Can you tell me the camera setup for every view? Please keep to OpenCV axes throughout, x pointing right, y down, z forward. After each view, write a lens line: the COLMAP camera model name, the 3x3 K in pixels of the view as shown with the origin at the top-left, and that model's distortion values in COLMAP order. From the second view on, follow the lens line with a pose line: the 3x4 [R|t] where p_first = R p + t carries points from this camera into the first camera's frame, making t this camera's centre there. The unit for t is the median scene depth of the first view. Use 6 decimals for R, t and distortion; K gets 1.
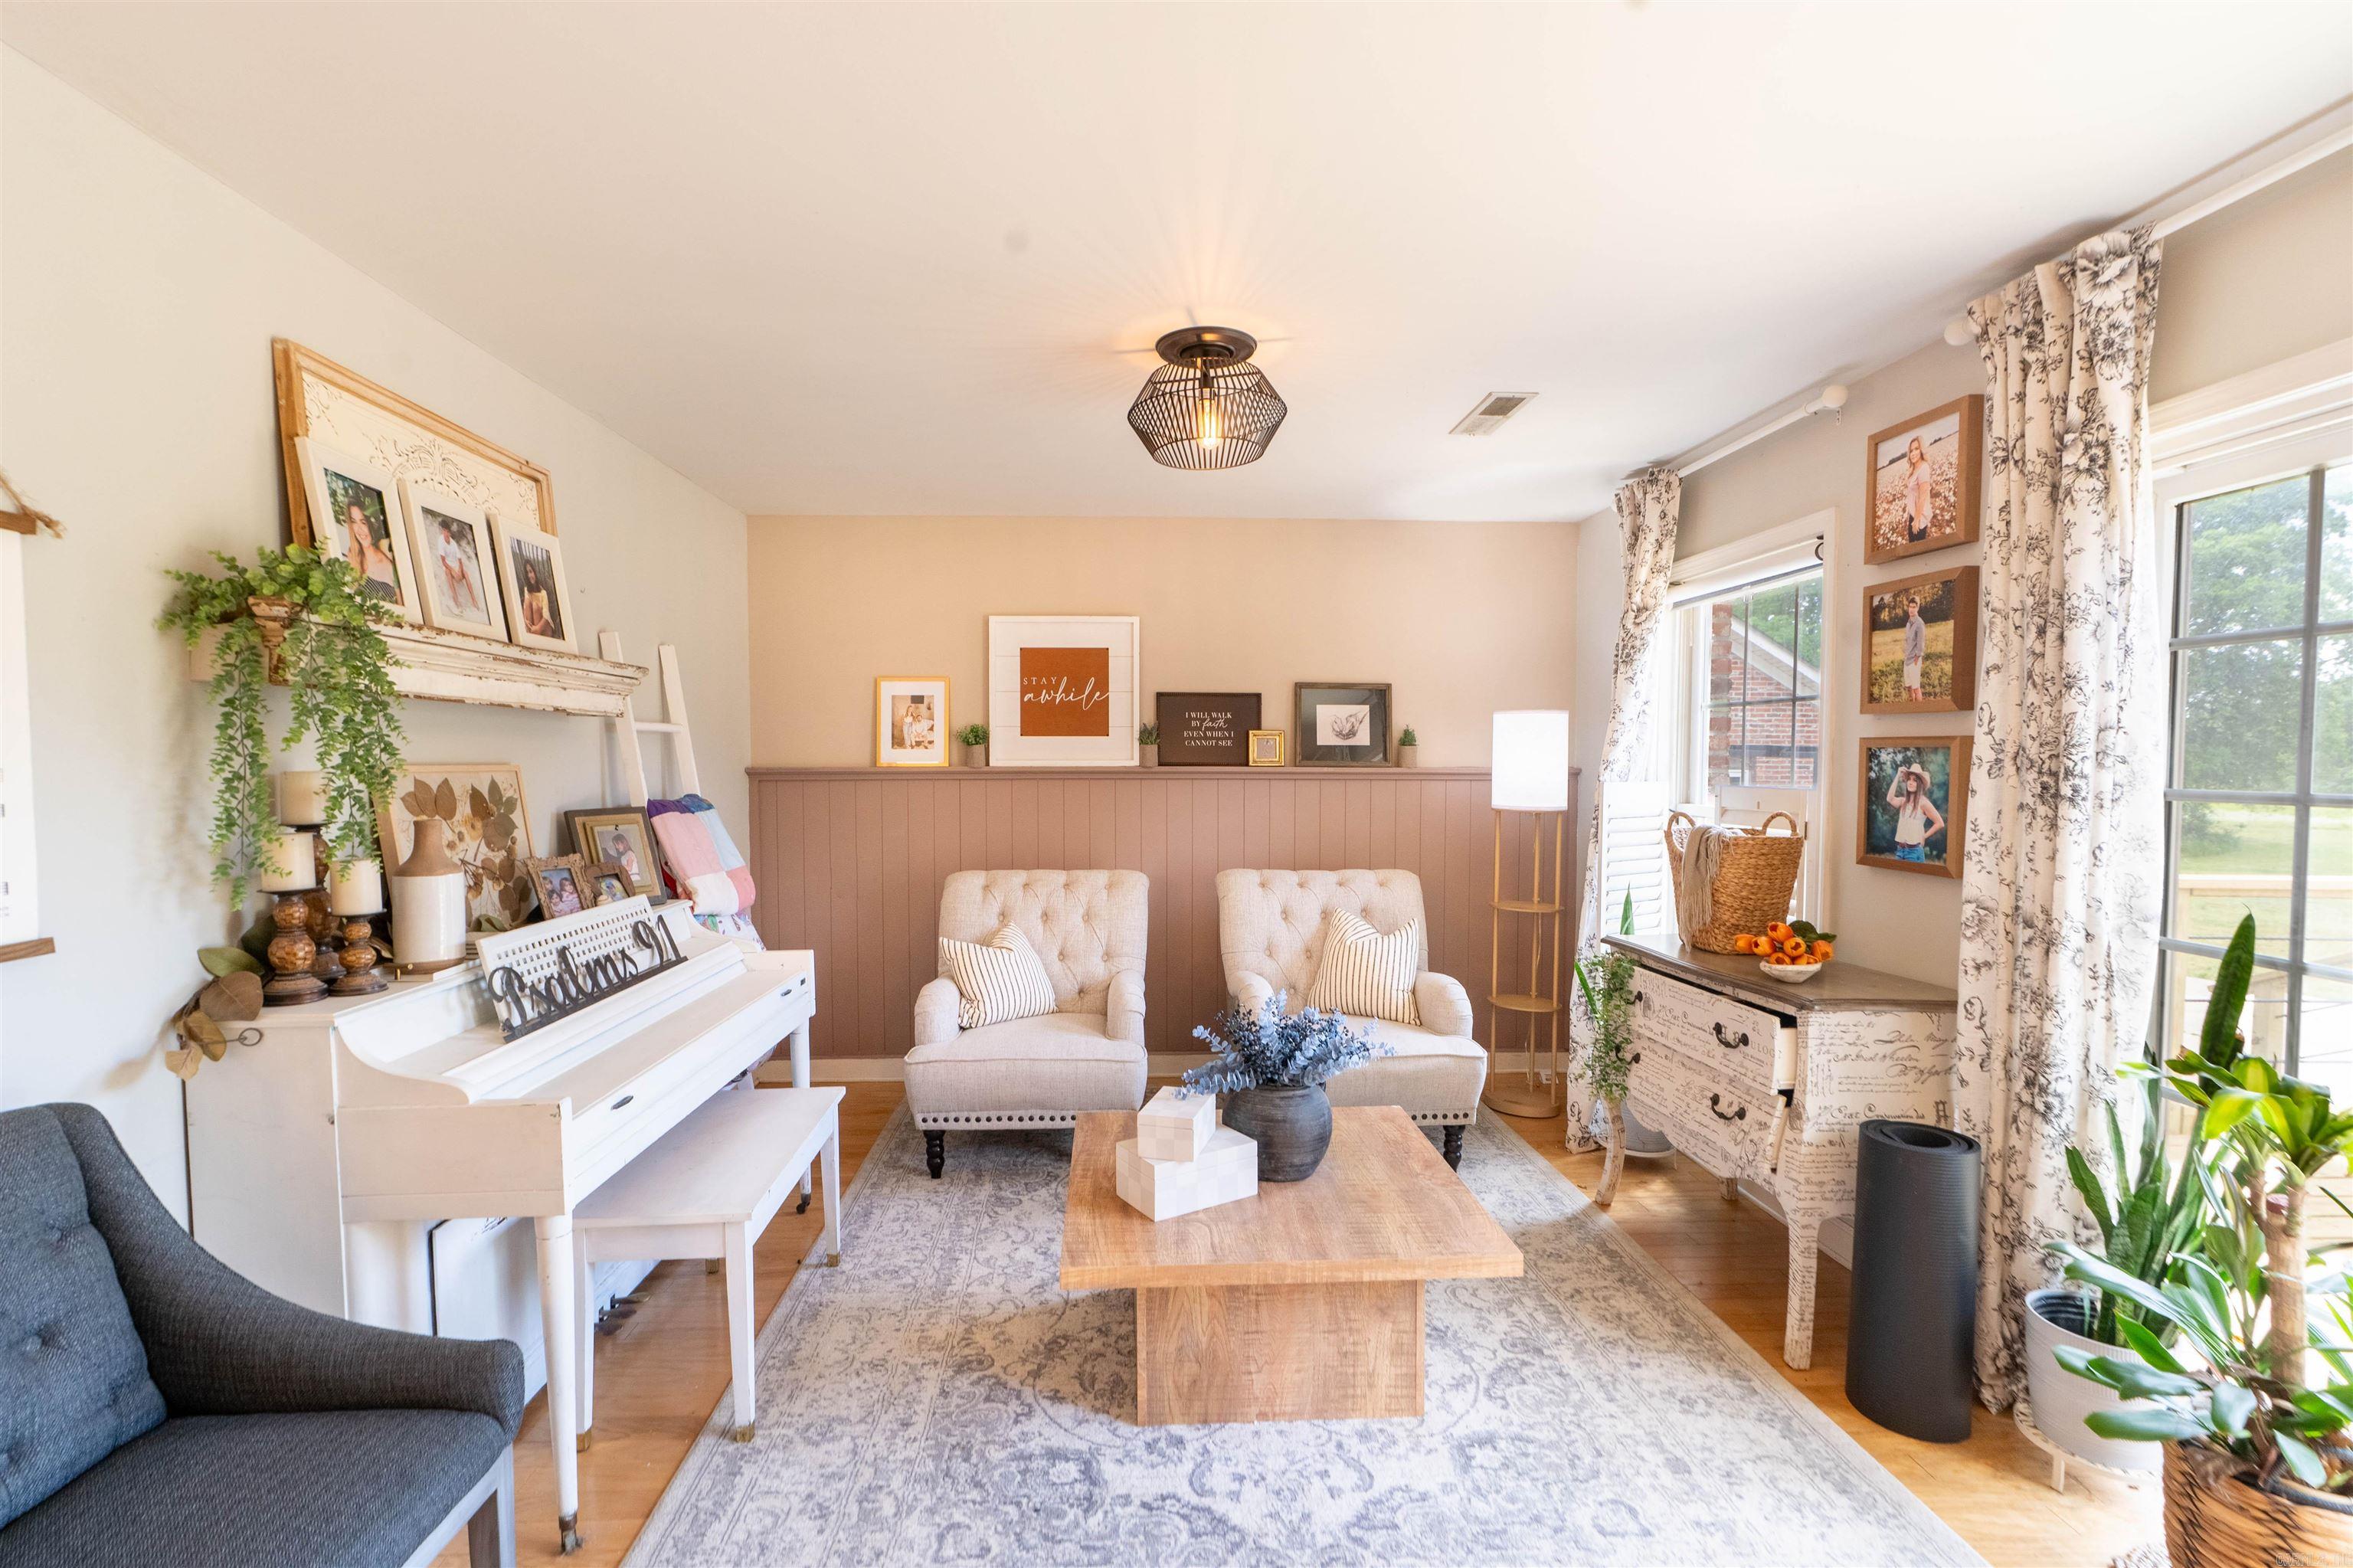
lens RADIAL K [[1074.6, 0, 1133.5], [0, 1074.6, 797.3], [0, 0, 1]] dist [-0.001338, 0.000042]
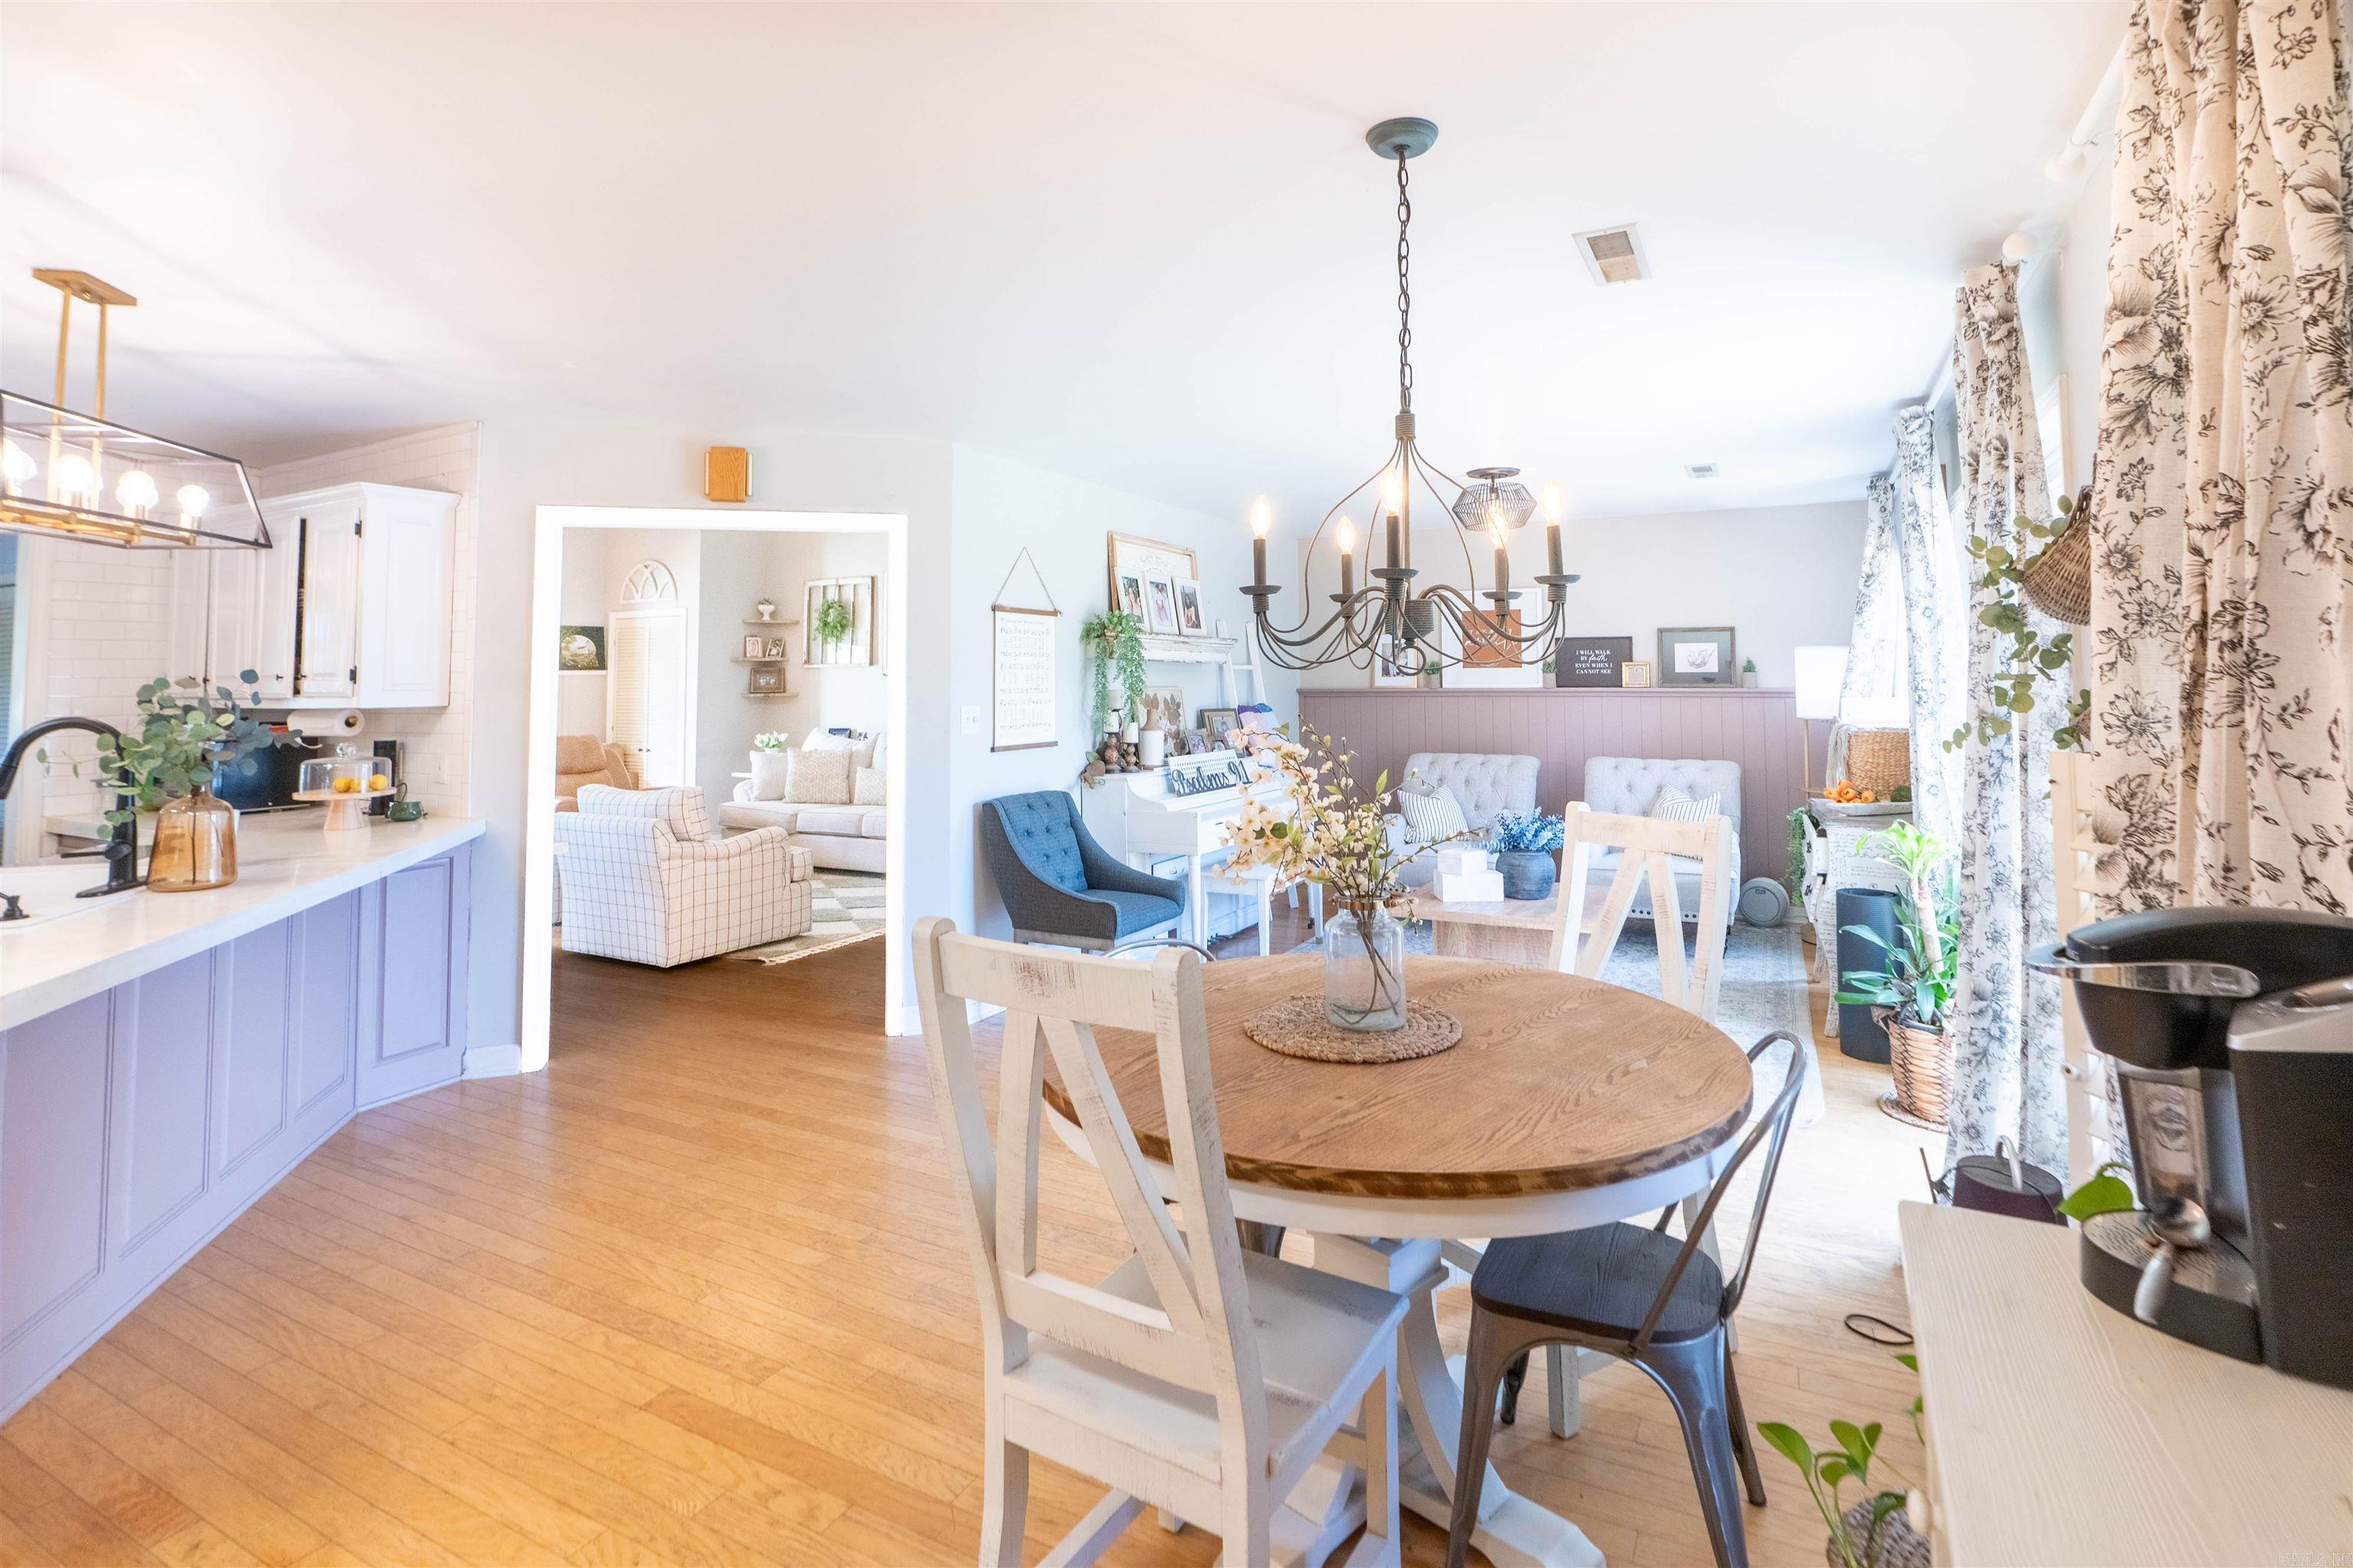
lens RADIAL K [[1085.2, 0, 1175.3], [0, 1085.2, 725.1], [0, 0, 1]] dist [0.000313, 0.000086]
pose [[0.871628, 0.013819, -0.489973, 0.616886], [-0.012424, 0.999904, 0.006100, 0.041192], [0.490010, 0.000771, 0.871716, -1.152290]]
